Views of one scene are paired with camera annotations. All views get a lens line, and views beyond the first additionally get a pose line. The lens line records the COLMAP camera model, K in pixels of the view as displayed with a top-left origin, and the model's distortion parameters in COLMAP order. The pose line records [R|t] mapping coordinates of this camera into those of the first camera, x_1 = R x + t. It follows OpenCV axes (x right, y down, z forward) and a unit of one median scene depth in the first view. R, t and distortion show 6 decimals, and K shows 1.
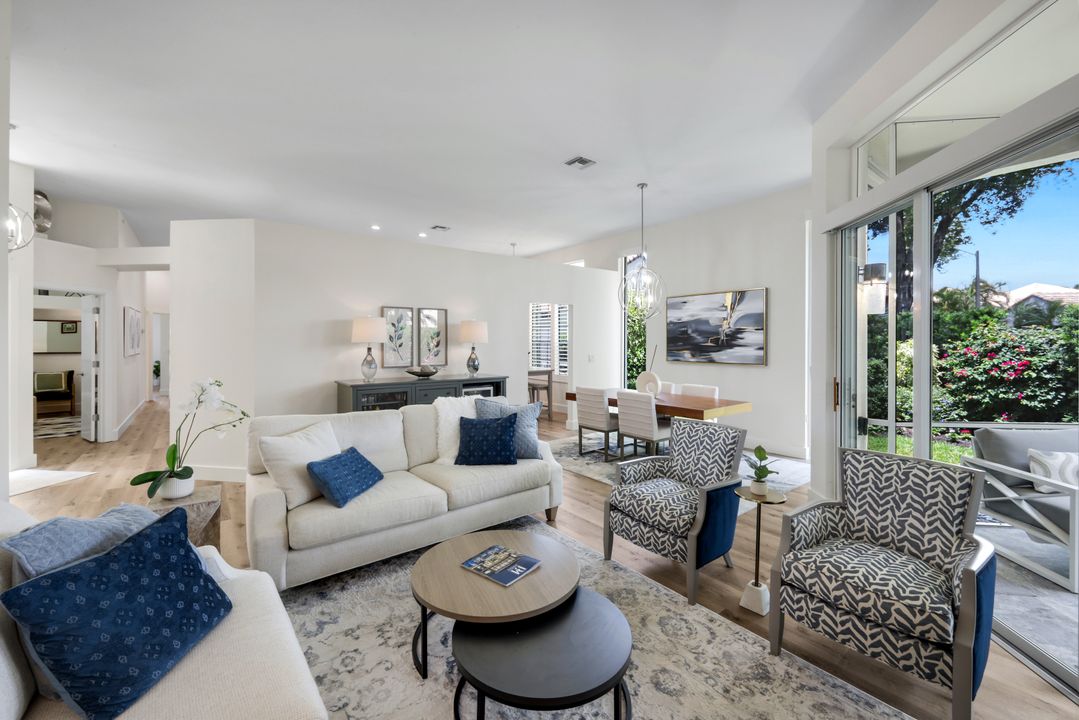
lens RADIAL K [[443.5, 0, 540.6], [0, 443.5, 356.3], [0, 0, 1]] dist [0.002012, -0.000300]
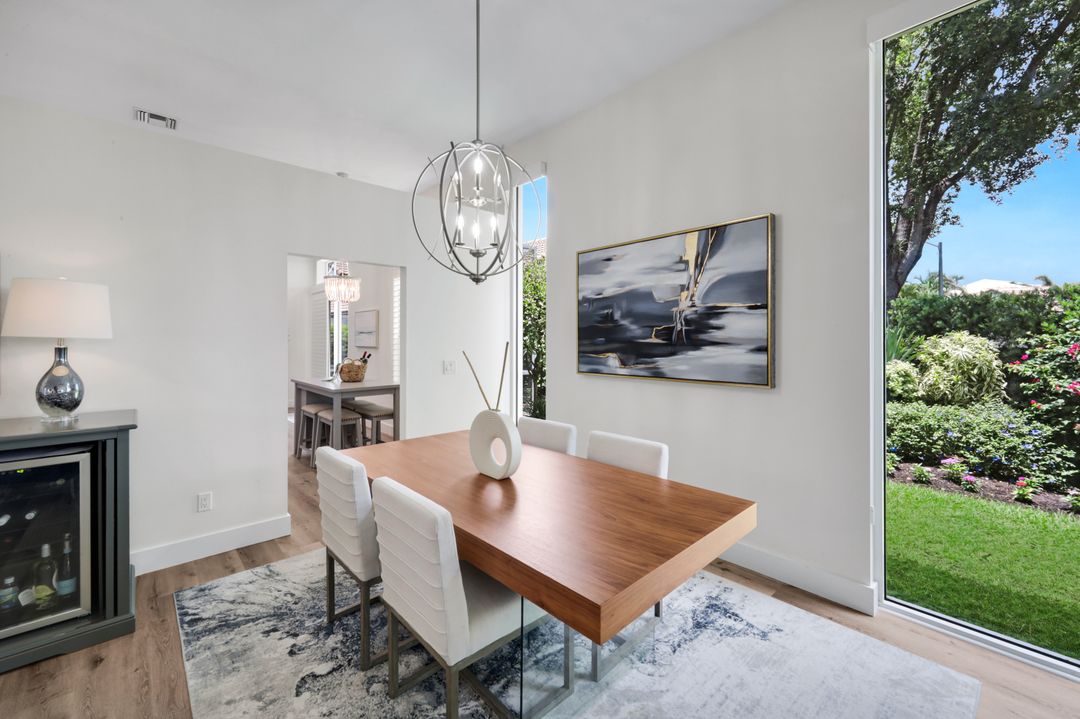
lens RADIAL K [[458.4, 0, 537.4], [0, 458.4, 355.1], [0, 0, 1]] dist [0.002190, 0.000478]
pose [[0.996606, -0.005451, 0.082136, 0.205053], [0.005171, 0.999980, 0.003623, -0.012974], [-0.082154, -0.003186, 0.996615, 0.491423]]
